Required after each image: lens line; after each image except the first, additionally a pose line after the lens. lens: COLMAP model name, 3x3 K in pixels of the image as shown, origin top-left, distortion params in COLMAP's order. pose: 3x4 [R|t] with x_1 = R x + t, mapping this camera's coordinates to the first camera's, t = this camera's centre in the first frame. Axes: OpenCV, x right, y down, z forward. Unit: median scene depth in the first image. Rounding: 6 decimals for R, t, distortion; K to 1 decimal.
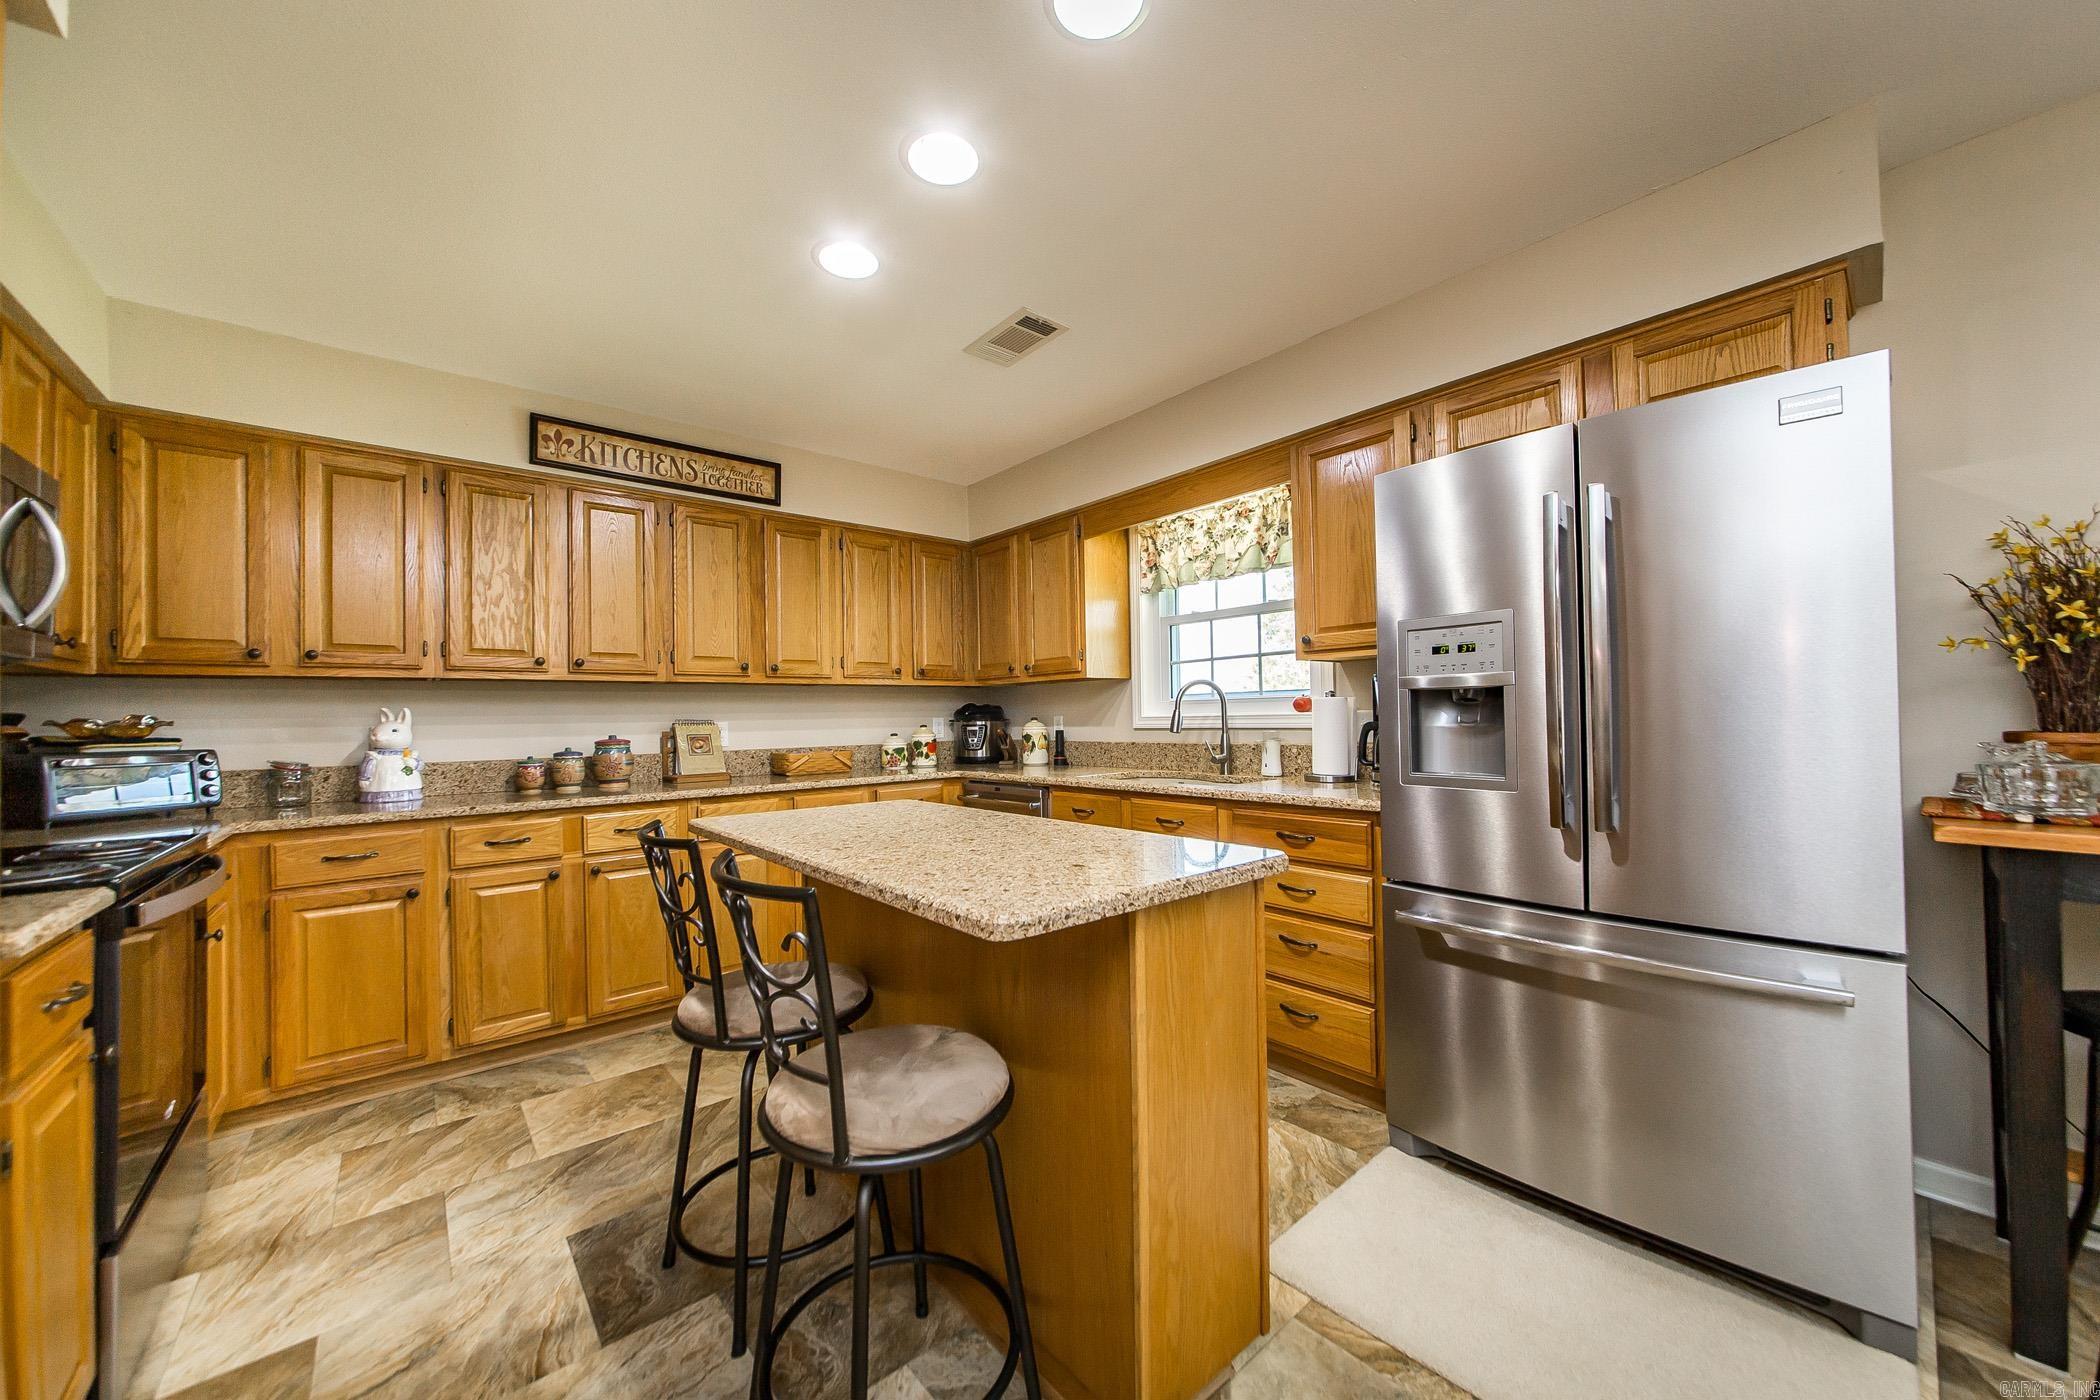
lens RADIAL K [[753.6, 0, 1043.1], [0, 753.6, 713.2], [0, 0, 1]] dist [-0.011844, -0.000129]
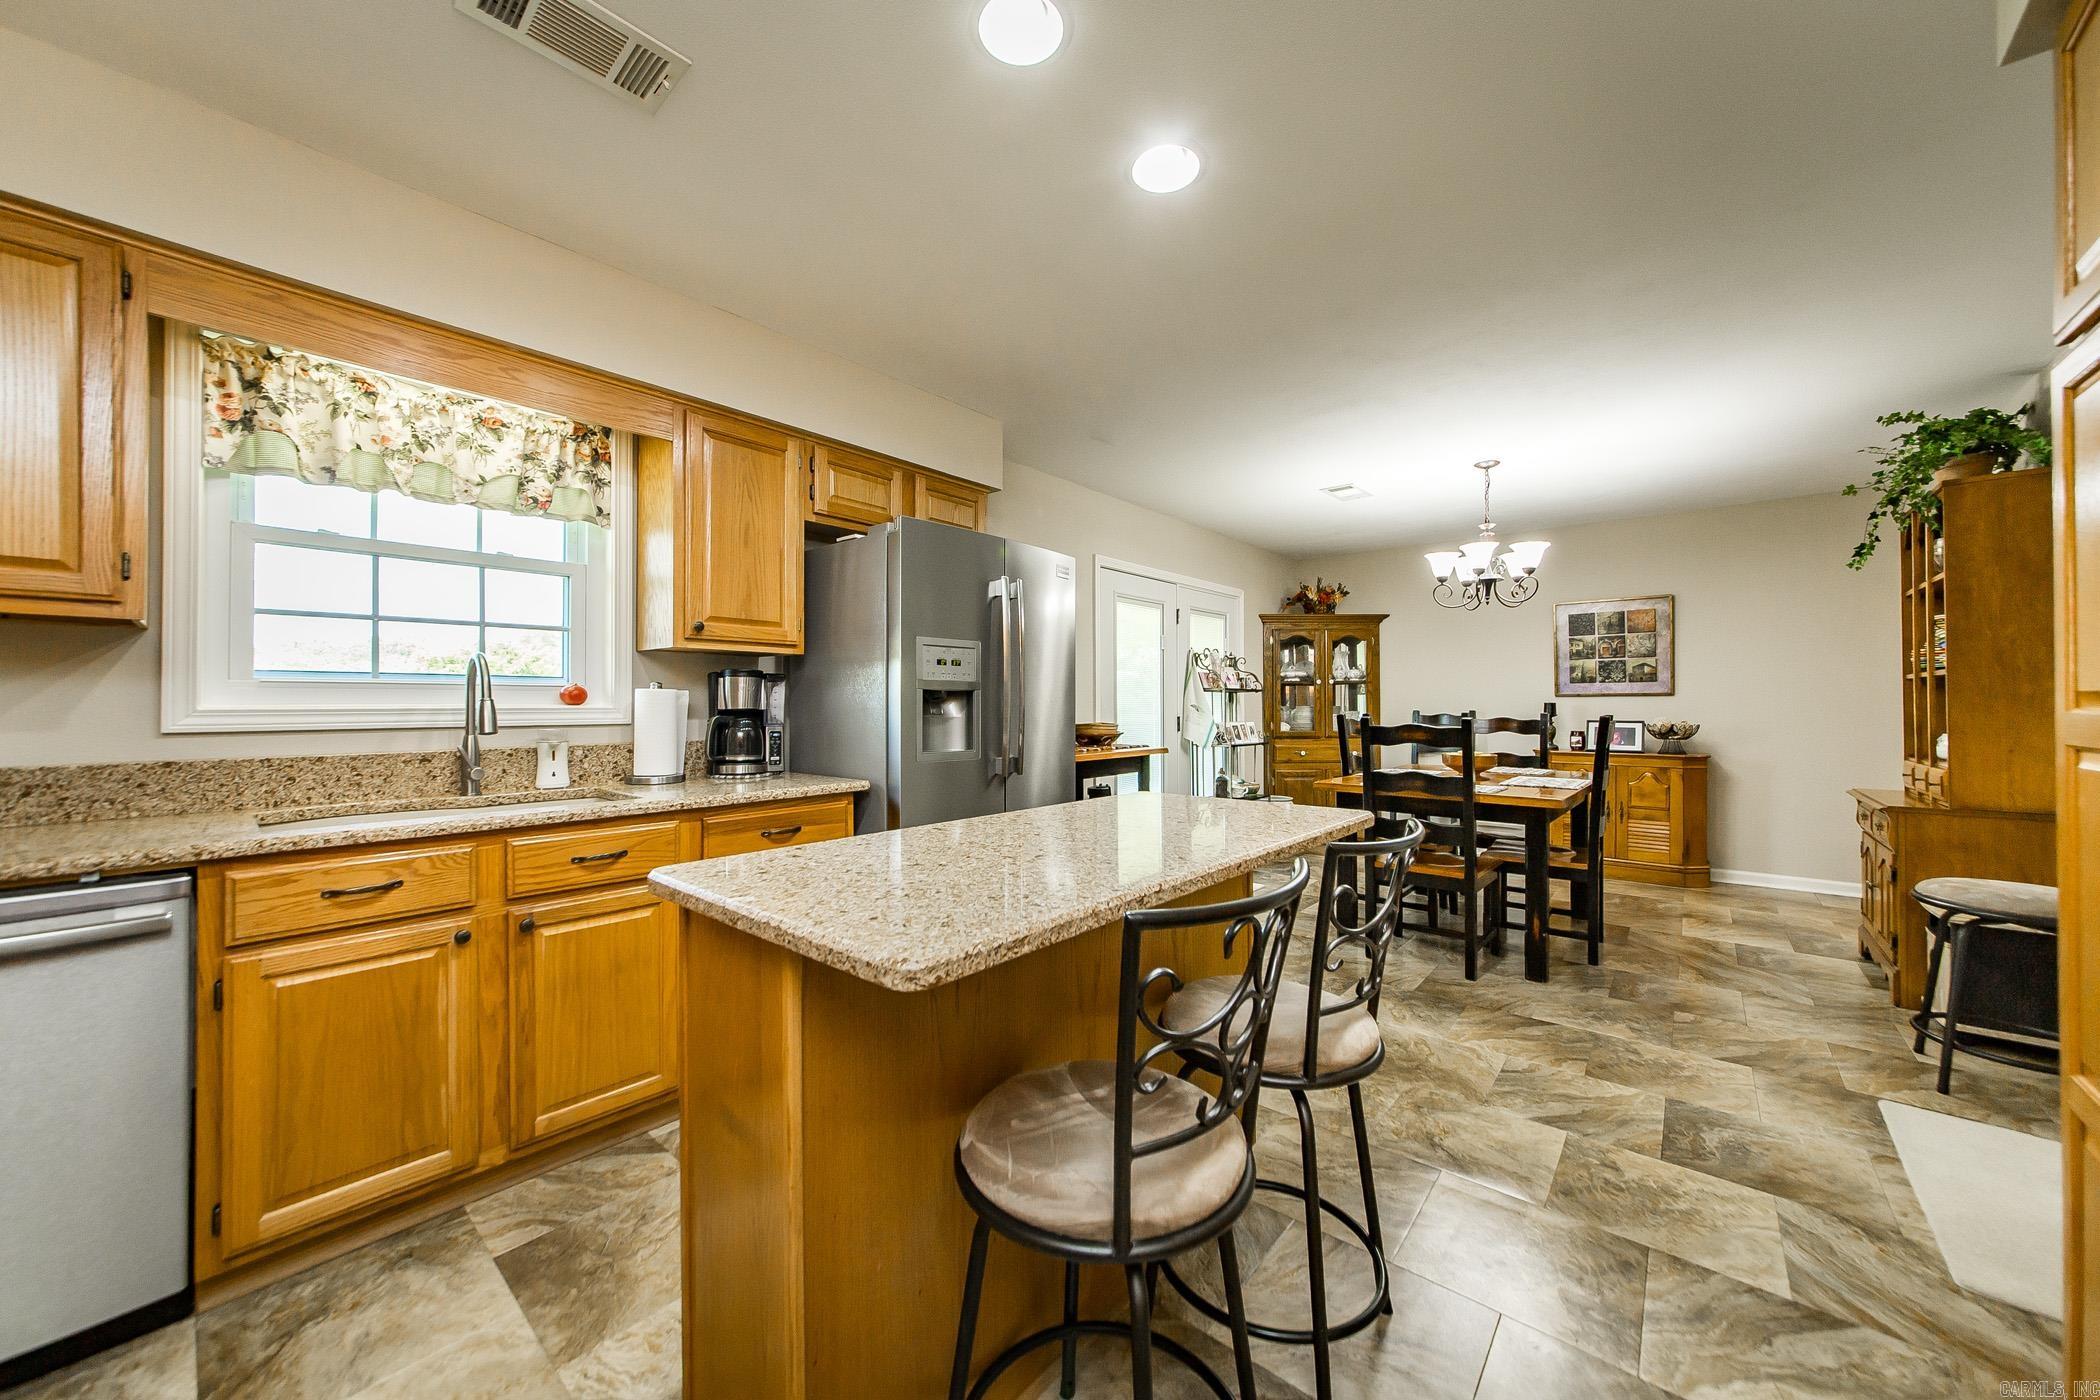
lens RADIAL K [[765.3, 0, 1077.7], [0, 765.3, 678.0], [0, 0, 1]] dist [-0.009168, 0.000063]
pose [[-0.179958, 0.044692, 0.982659, -0.544149], [-0.003123, 0.998936, -0.046004, 0.006099], [-0.983669, -0.011347, -0.179627, 0.598748]]
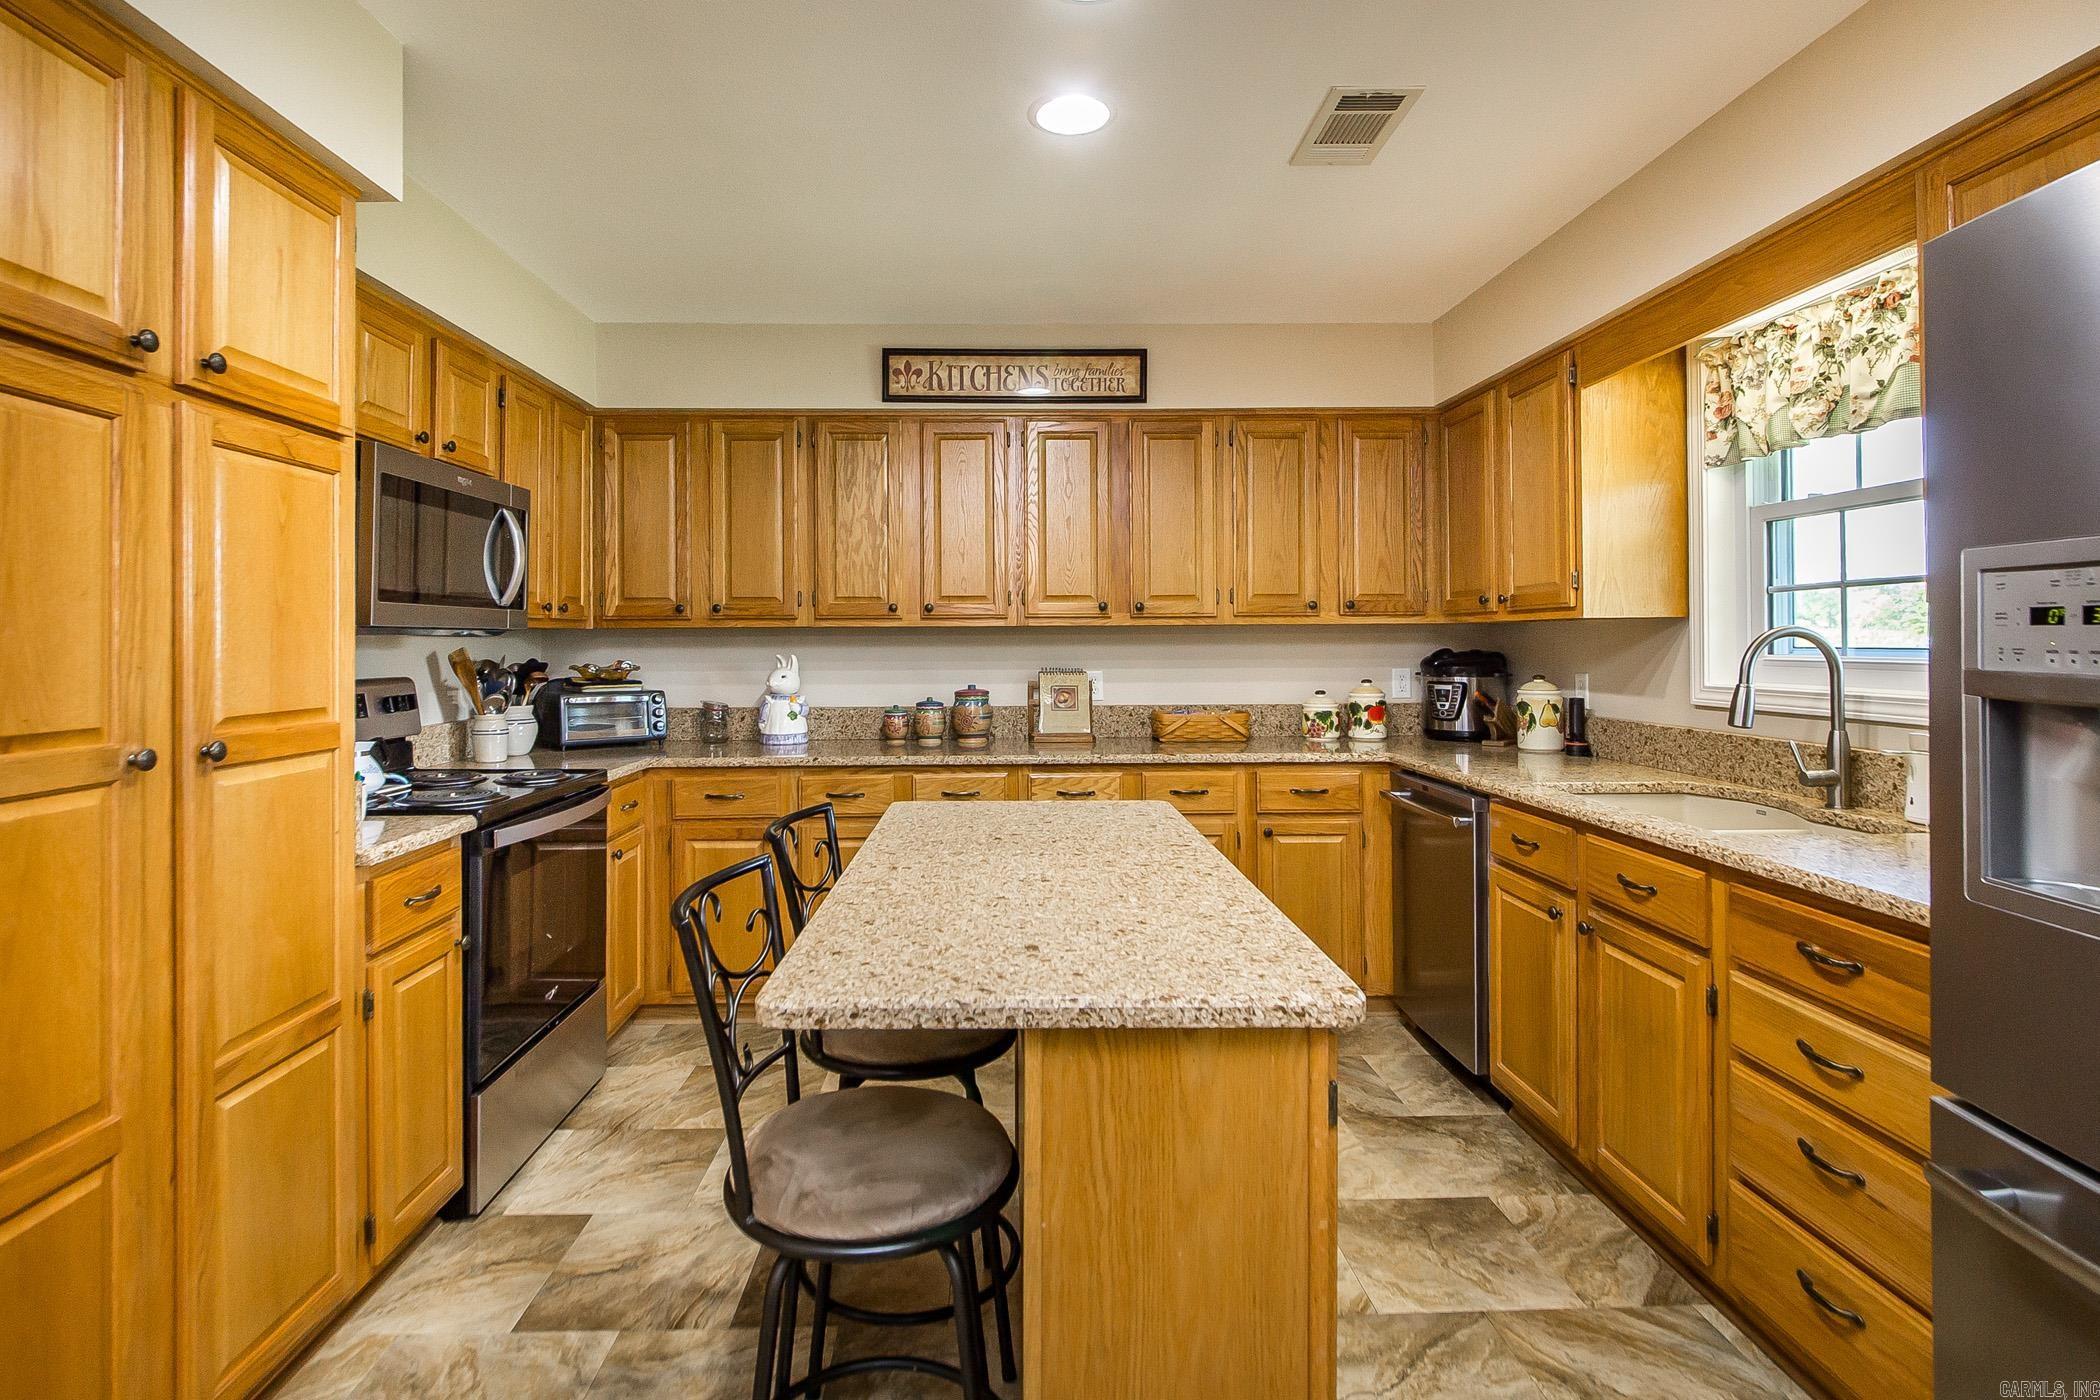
lens RADIAL K [[1031.5, 0, 1015.3], [0, 1031.5, 631.9], [0, 0, 1]] dist [-0.003881, -0.001558]
pose [[0.767917, 0.008627, -0.640492, 0.266905], [-0.005007, 0.999960, 0.007466, -0.045127], [0.640530, -0.002526, 0.767929, 0.083858]]
